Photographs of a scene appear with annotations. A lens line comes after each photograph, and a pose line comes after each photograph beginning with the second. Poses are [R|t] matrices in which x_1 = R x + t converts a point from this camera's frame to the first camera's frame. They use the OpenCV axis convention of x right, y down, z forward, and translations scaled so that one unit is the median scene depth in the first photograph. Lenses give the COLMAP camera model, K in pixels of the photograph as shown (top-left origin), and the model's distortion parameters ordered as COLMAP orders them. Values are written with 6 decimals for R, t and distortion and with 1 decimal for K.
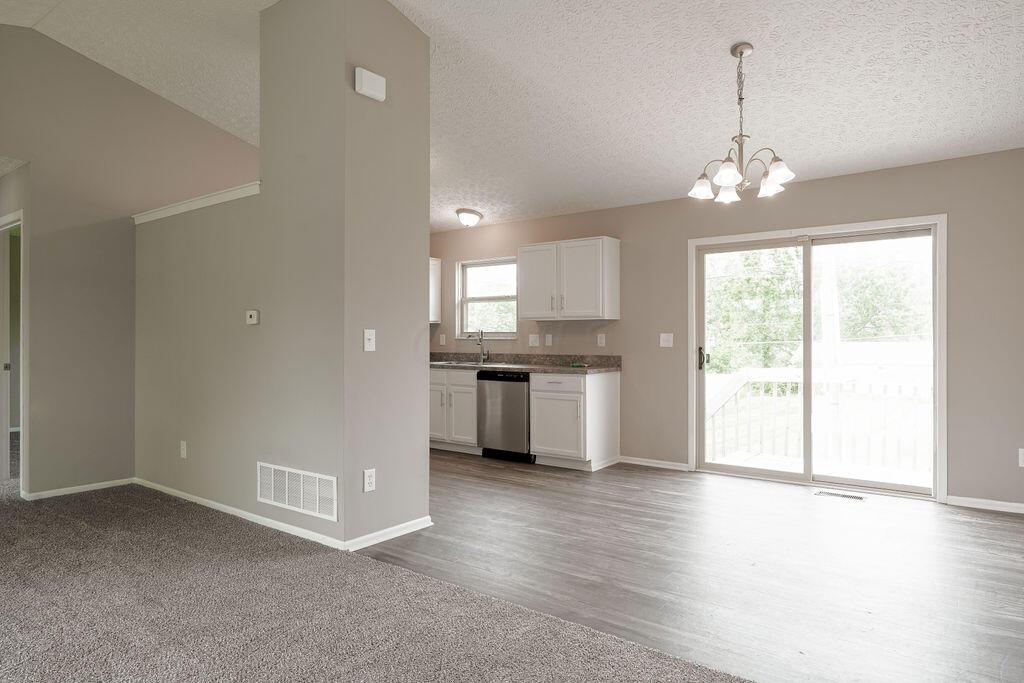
lens RADIAL K [[617.6, 0, 512.3], [0, 617.6, 339.9], [0, 0, 1]] dist [0.005856, -0.000863]
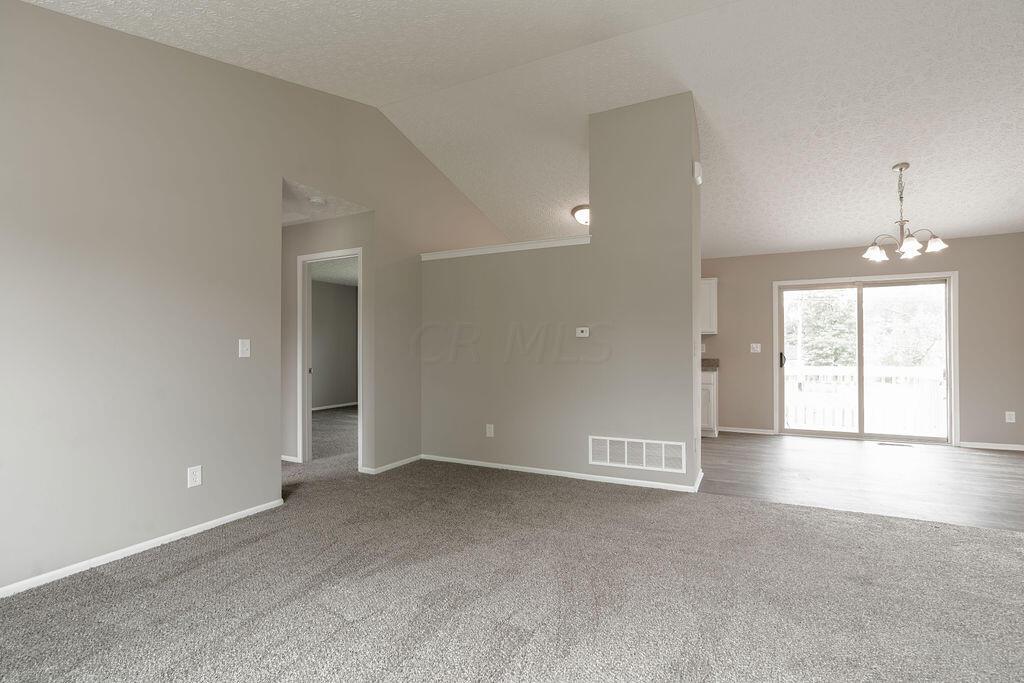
lens RADIAL K [[472.5, 0, 506.8], [0, 472.5, 345.8], [0, 0, 1]] dist [-0.009118, 0.004896]
pose [[0.983110, -0.001447, 0.183008, -0.661220], [0.002384, 0.999985, -0.004903, -0.000640], [-0.182999, 0.005257, 0.983099, -0.010901]]
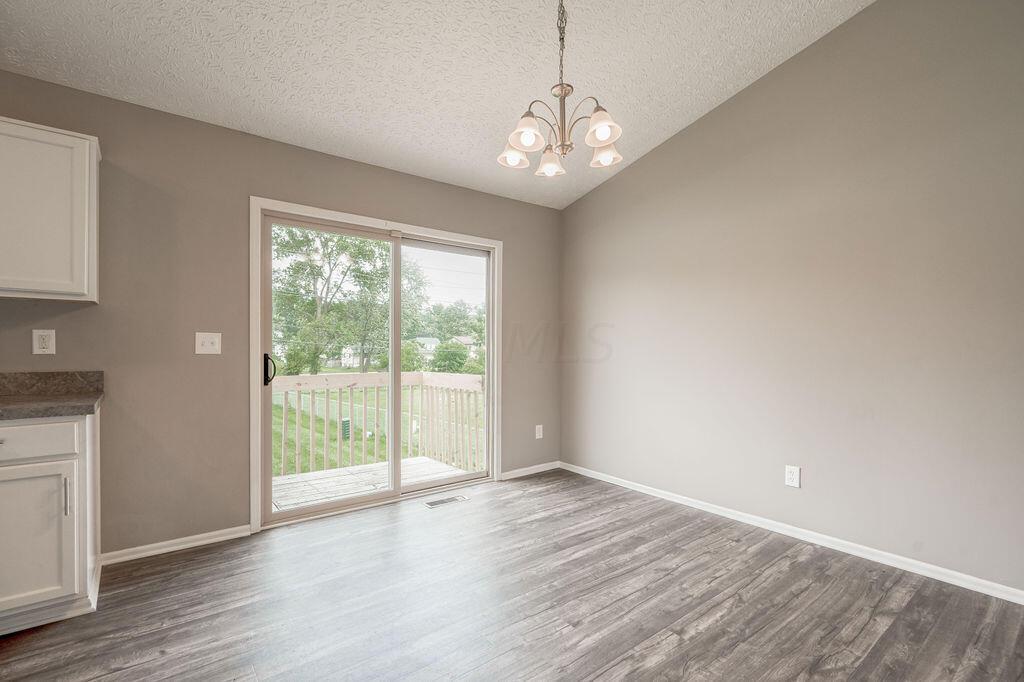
lens RADIAL K [[472.5, 0, 524.0], [0, 472.5, 351.1], [0, 0, 1]] dist [-0.009118, 0.004896]
pose [[0.231968, -0.002958, 0.972719, -0.177951], [-0.007822, 0.999957, 0.004906, 0.004840], [-0.972692, -0.008746, 0.231935, 0.688547]]
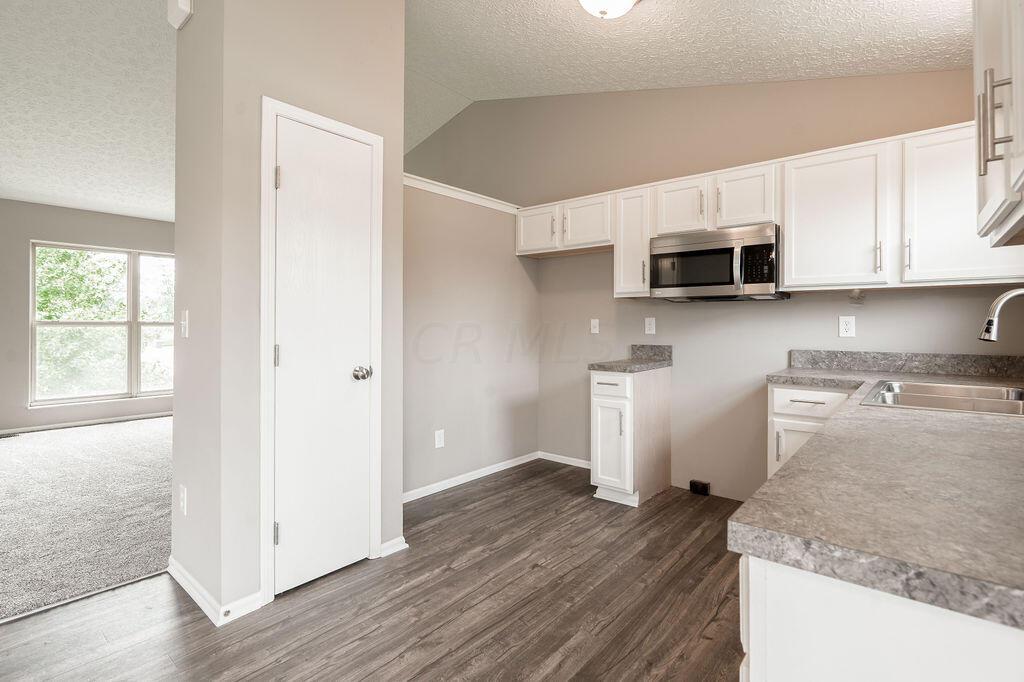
lens RADIAL K [[472.5, 0, 522.5], [0, 472.5, 326.6], [0, 0, 1]] dist [-0.009118, 0.004896]
pose [[-0.041633, -0.005933, -0.999115, 0.733095], [-0.004586, 0.999973, -0.005747, 0.004670], [0.999122, 0.004343, -0.041659, 0.745029]]
